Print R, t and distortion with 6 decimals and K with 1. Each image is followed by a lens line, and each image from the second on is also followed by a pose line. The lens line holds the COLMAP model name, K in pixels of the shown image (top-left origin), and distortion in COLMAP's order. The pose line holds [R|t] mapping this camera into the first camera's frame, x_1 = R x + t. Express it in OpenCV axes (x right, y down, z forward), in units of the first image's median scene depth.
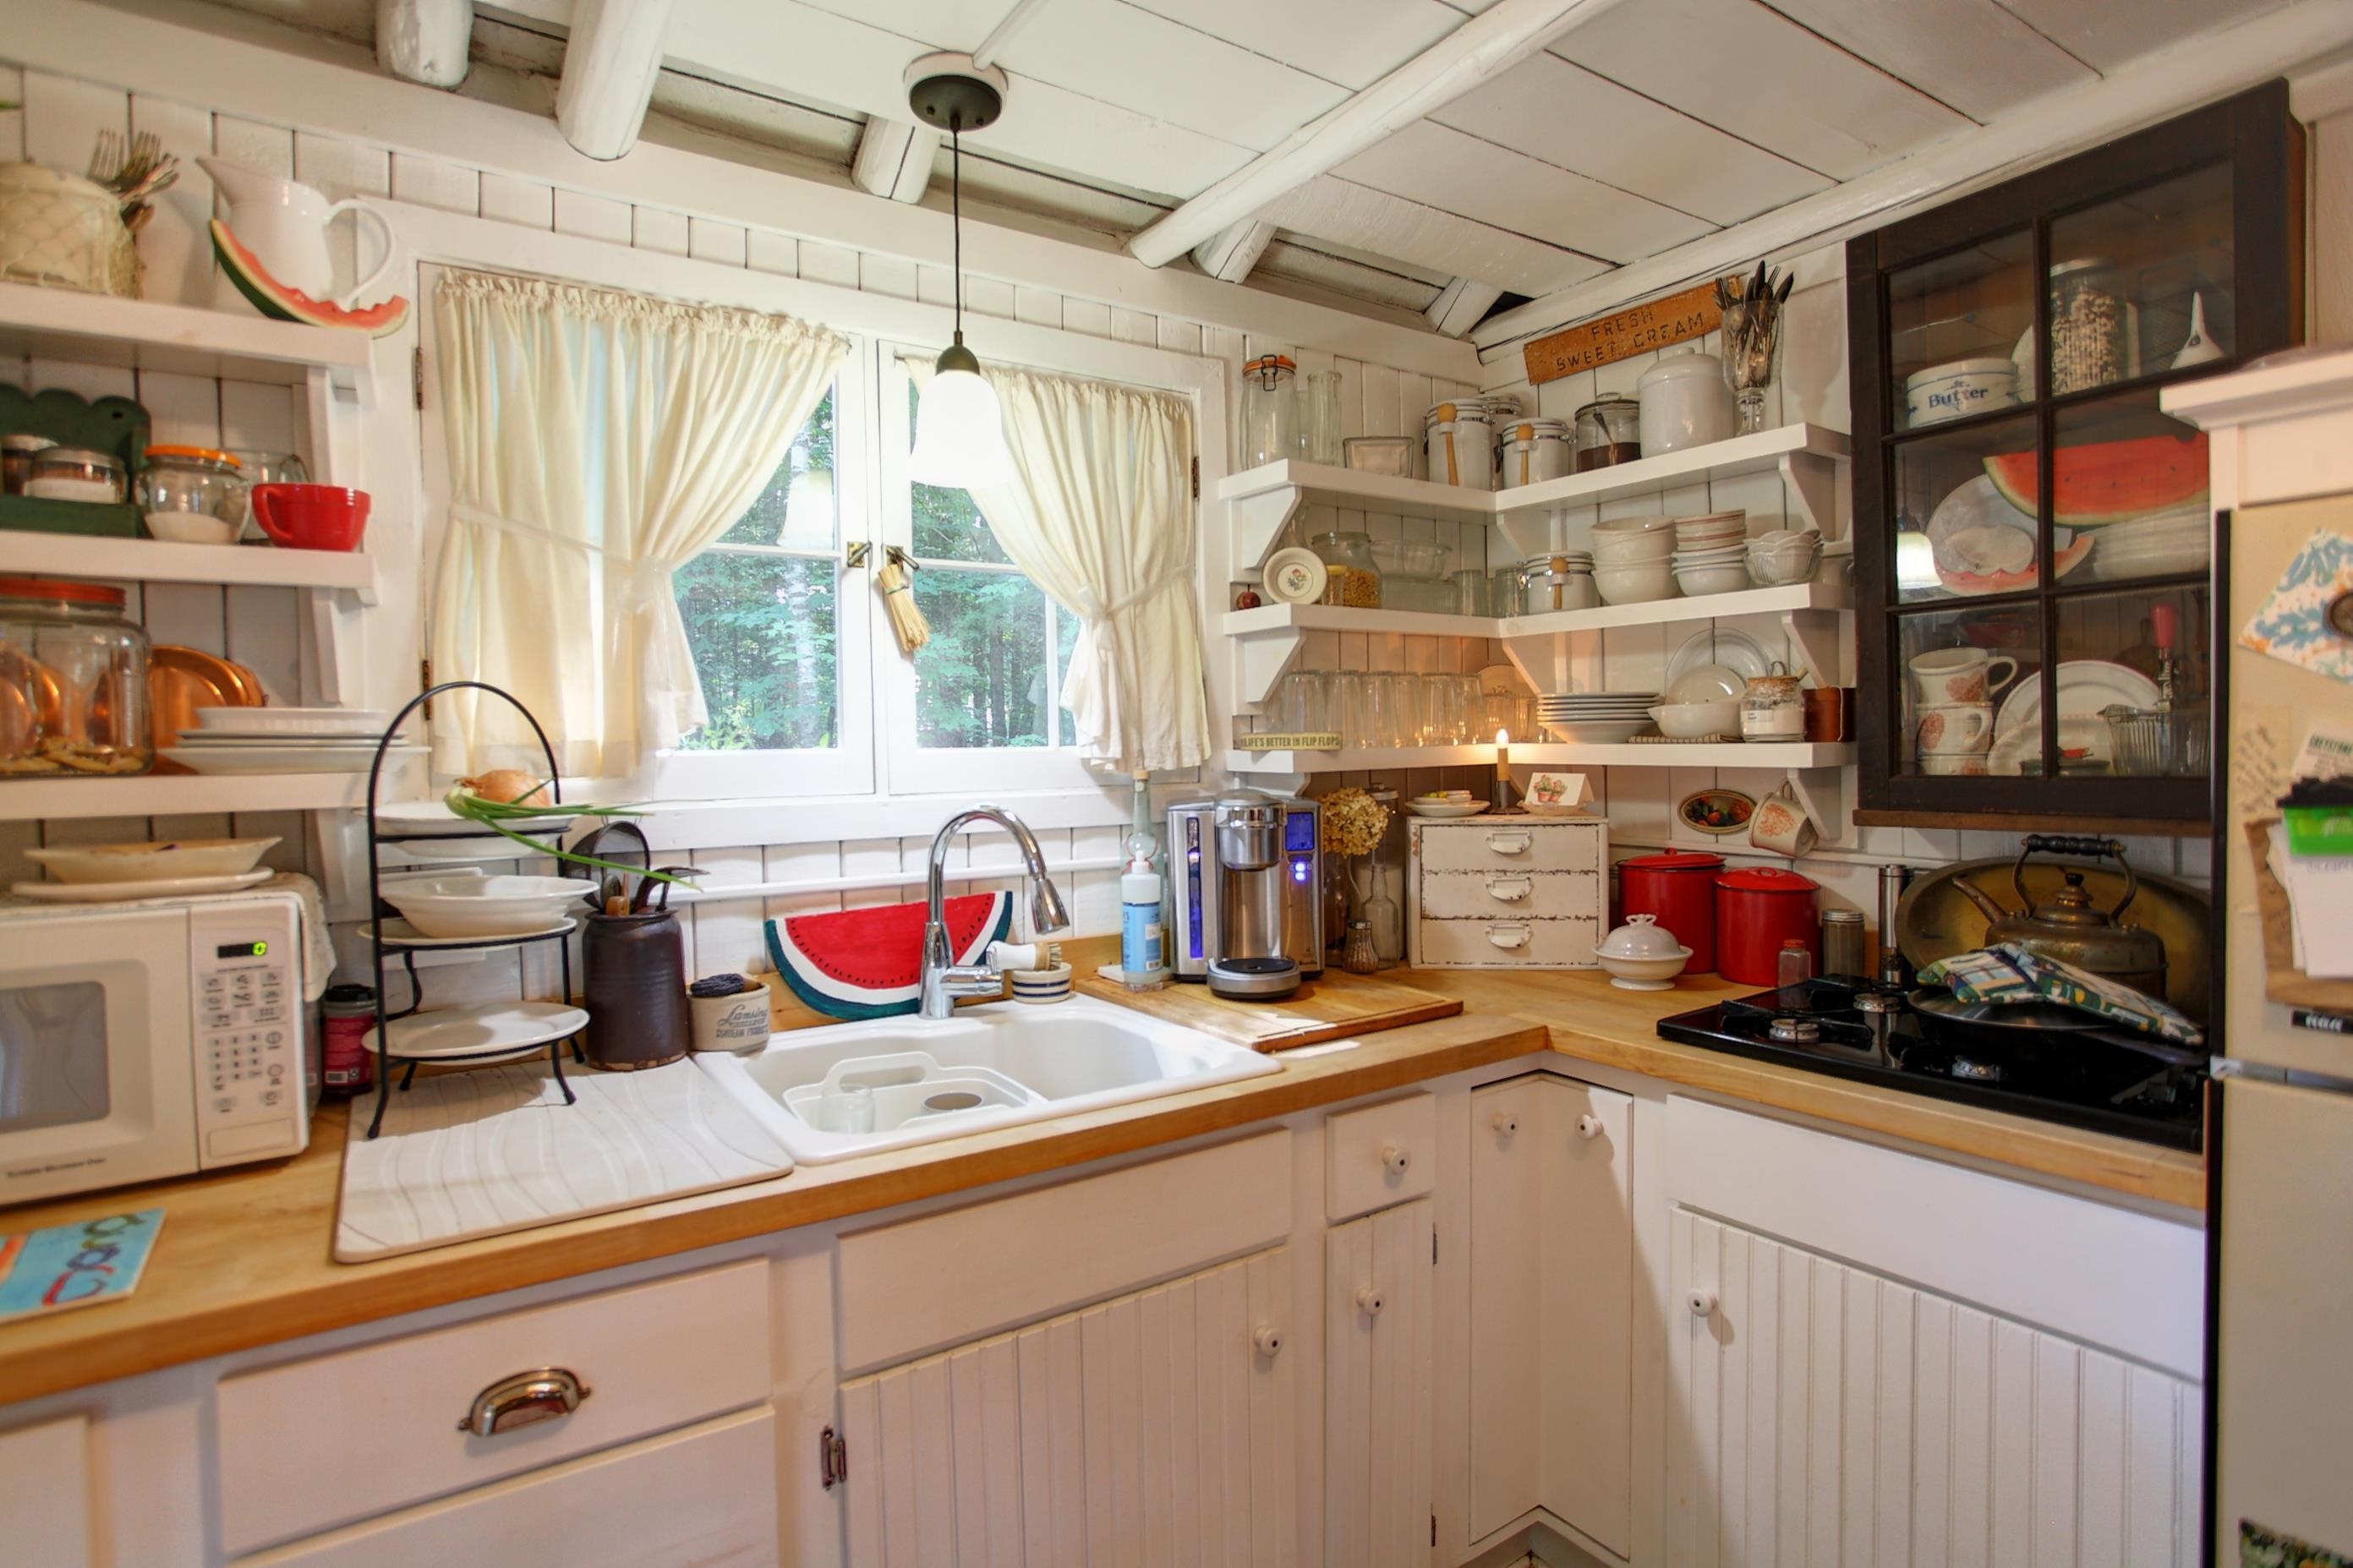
lens RADIAL K [[1184.1, 0, 1099.7], [0, 1184.1, 686.3], [0, 0, 1]] dist [-0.070282, 0.030218]
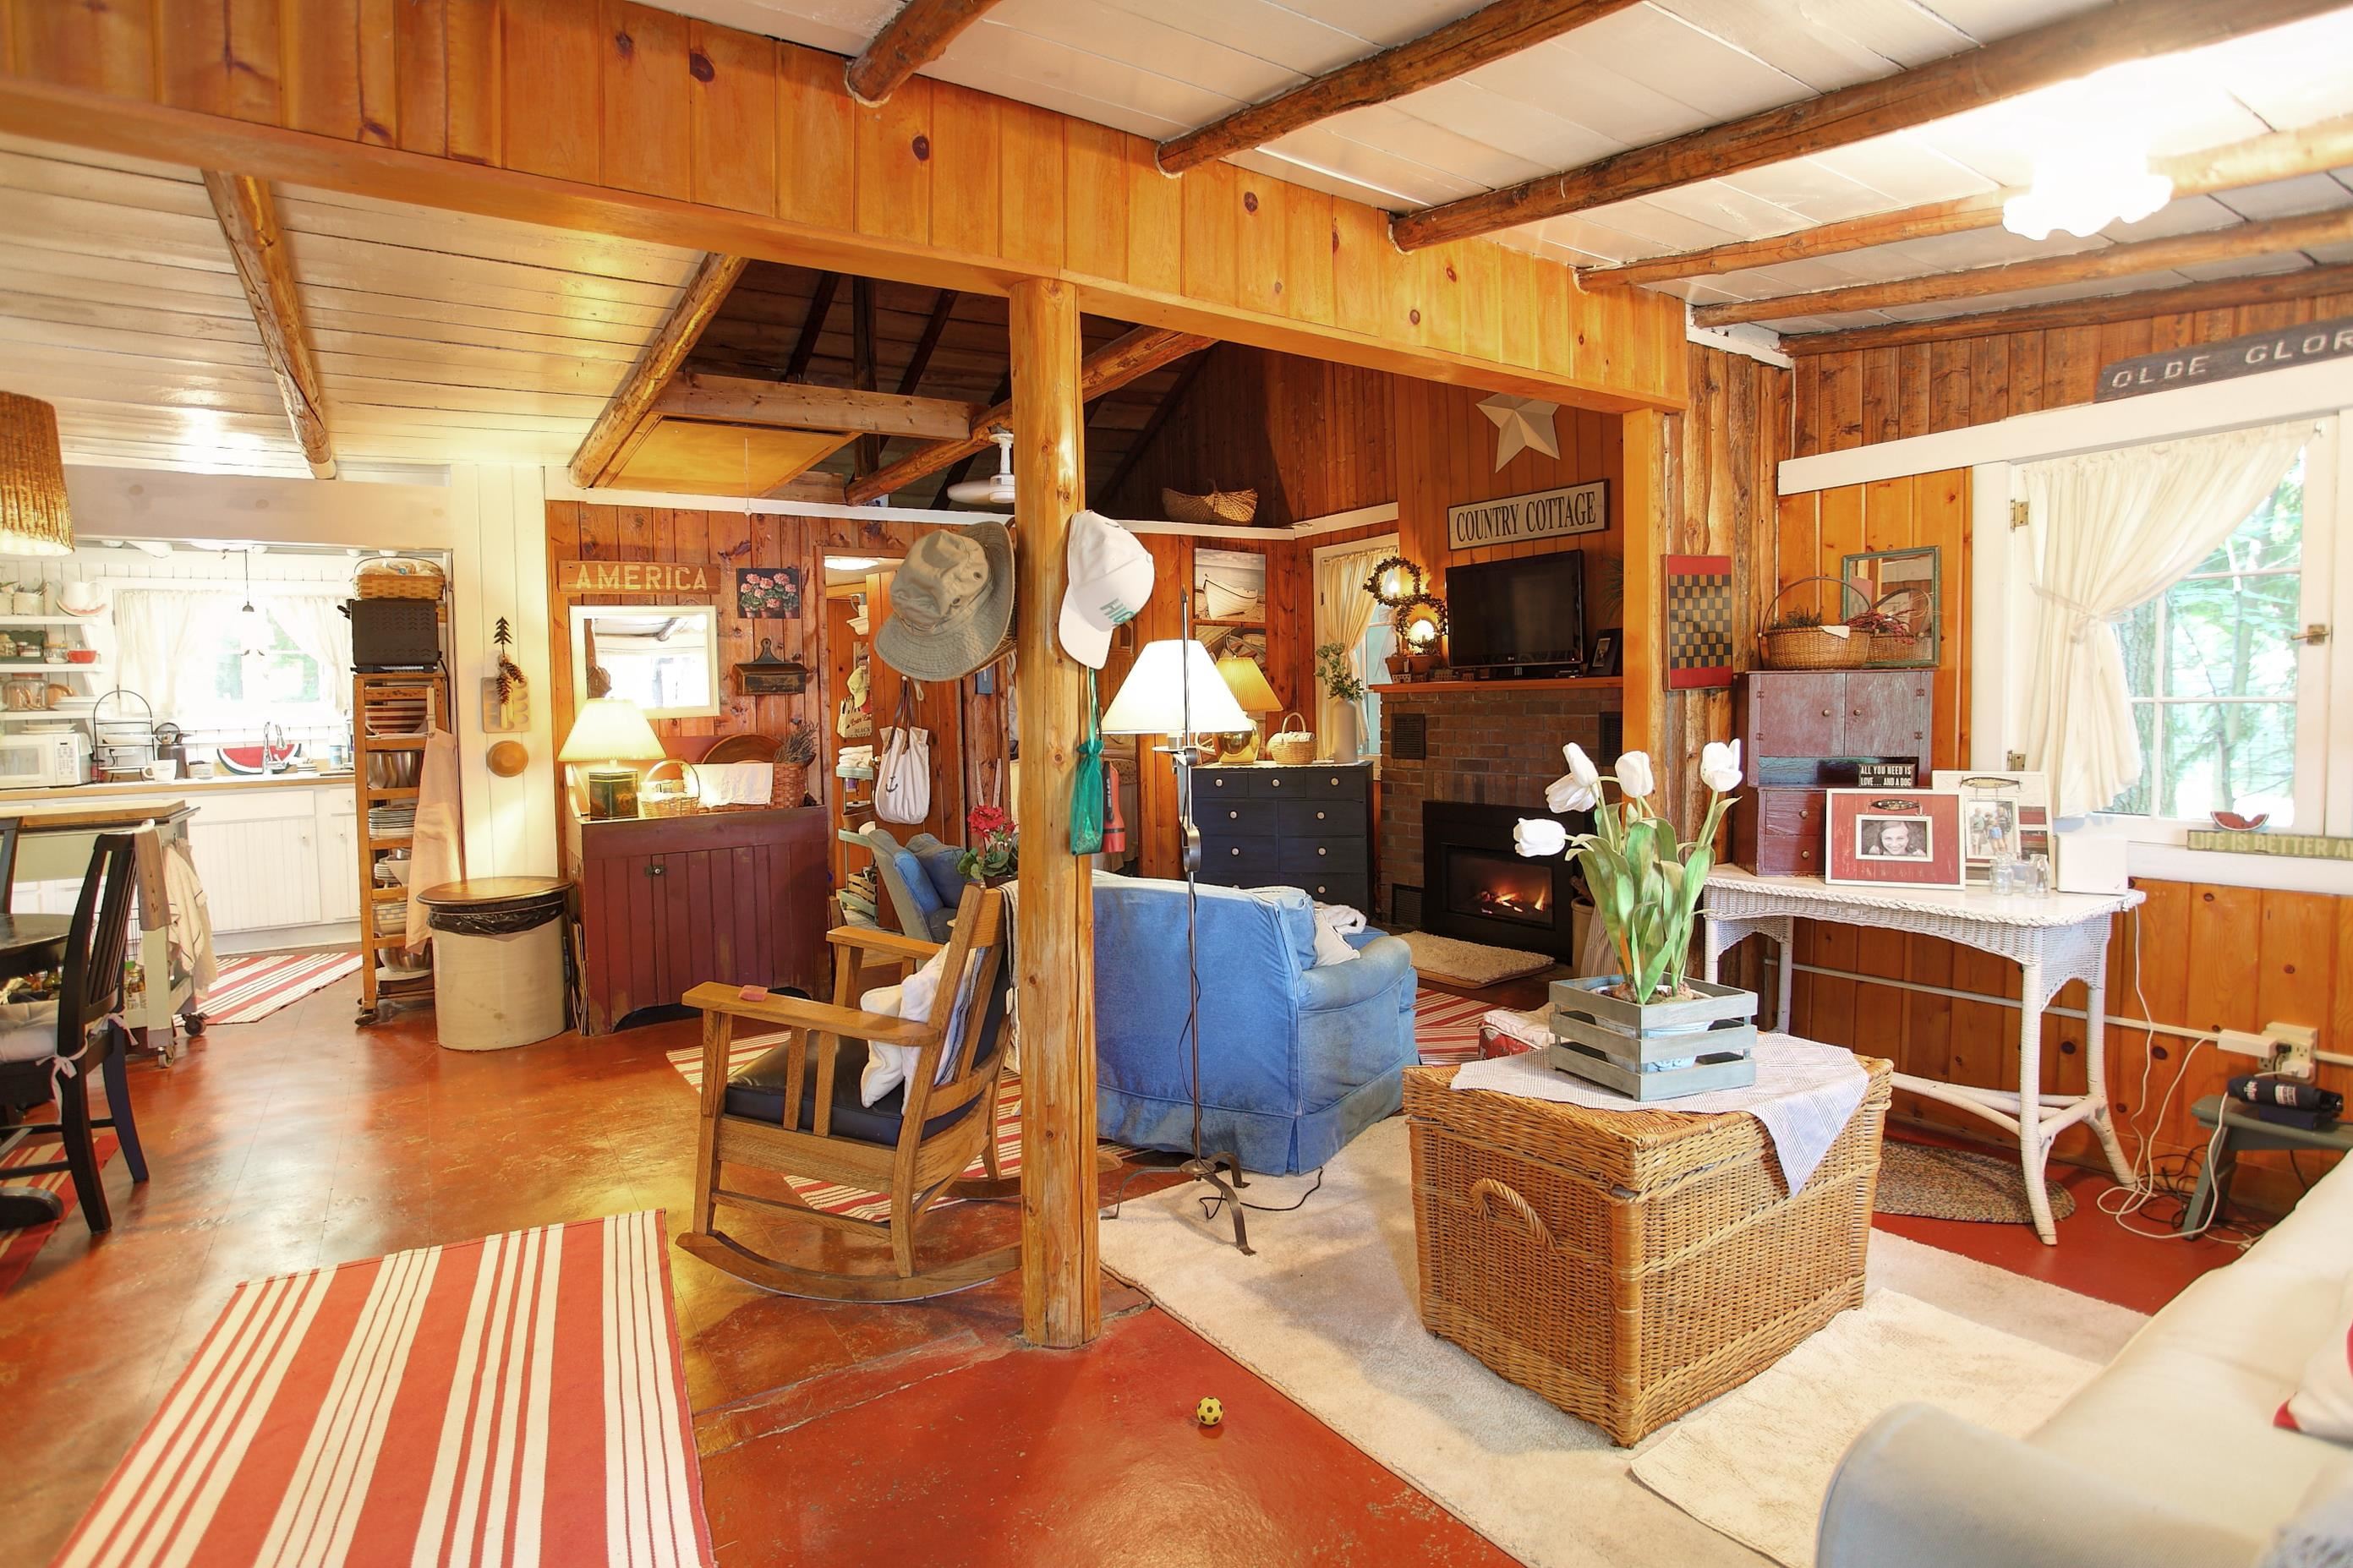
lens RADIAL K [[1184.1, 0, 1099.7], [0, 1184.1, 686.3], [0, 0, 1]] dist [-0.070282, 0.030218]
pose [[0.999629, -0.009262, -0.025600, 3.497441], [0.010118, 0.999386, 0.033532, -0.135098], [0.025273, -0.033779, 0.999110, -3.467748]]
